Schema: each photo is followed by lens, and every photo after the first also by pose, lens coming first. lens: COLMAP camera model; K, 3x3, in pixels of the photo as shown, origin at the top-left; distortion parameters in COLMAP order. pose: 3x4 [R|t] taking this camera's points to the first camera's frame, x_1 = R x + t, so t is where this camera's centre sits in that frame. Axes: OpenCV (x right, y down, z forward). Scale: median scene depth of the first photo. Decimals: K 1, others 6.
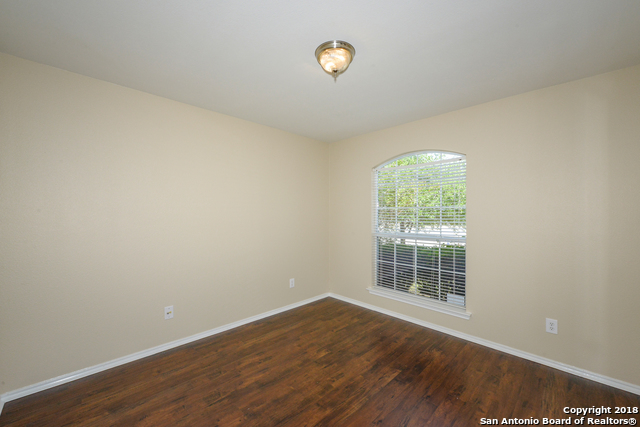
lens RADIAL K [[256.4, 0, 323.2], [0, 256.4, 210.5], [0, 0, 1]] dist [-0.008598, -0.000409]
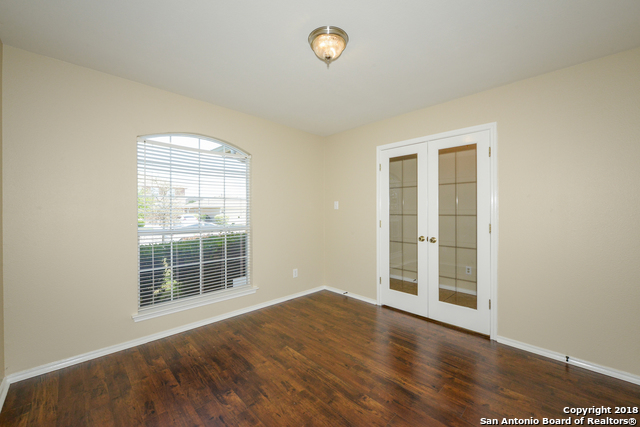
lens RADIAL K [[256.4, 0, 322.4], [0, 256.4, 217.7], [0, 0, 1]] dist [-0.008598, -0.000409]
pose [[0.011727, -0.039809, 0.999138, -0.626936], [-0.011696, 0.999133, 0.039946, 0.022853], [-0.999863, -0.012155, 0.011252, 0.680234]]
